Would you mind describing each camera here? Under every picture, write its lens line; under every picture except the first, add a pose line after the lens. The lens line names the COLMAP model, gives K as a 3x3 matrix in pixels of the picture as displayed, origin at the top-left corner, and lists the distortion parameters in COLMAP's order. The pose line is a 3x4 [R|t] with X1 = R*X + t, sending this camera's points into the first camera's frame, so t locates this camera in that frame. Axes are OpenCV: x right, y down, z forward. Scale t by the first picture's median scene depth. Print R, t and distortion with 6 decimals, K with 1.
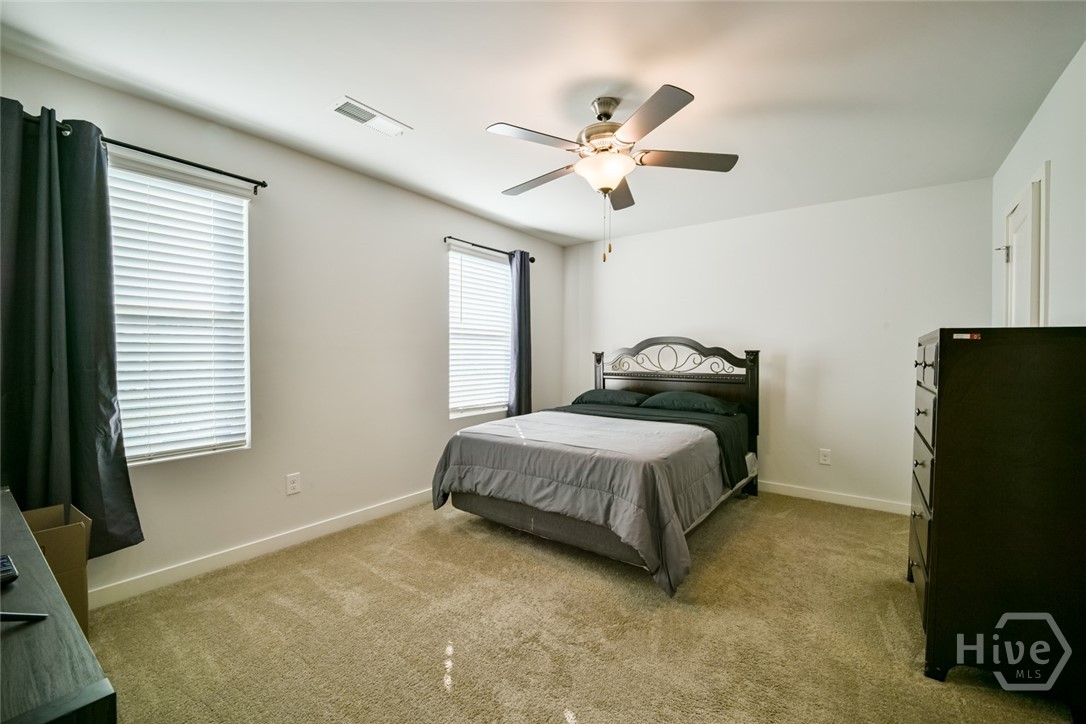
lens RADIAL K [[445.6, 0, 543.9], [0, 445.6, 360.4], [0, 0, 1]] dist [-0.006344, -0.000478]
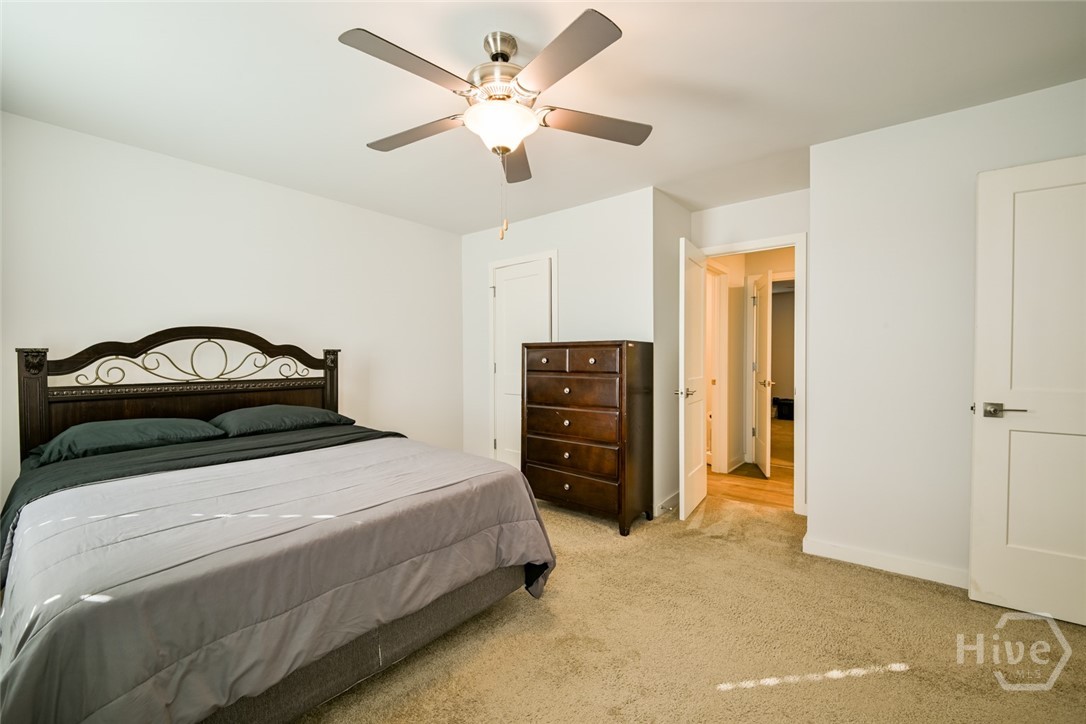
lens RADIAL K [[447.5, 0, 543.9], [0, 447.5, 359.7], [0, 0, 1]] dist [-0.014785, -0.000440]
pose [[0.047225, -0.009055, 0.998843, -0.387061], [0.016749, 0.999825, 0.008272, -0.002072], [-0.998744, 0.016339, 0.047368, 0.521051]]
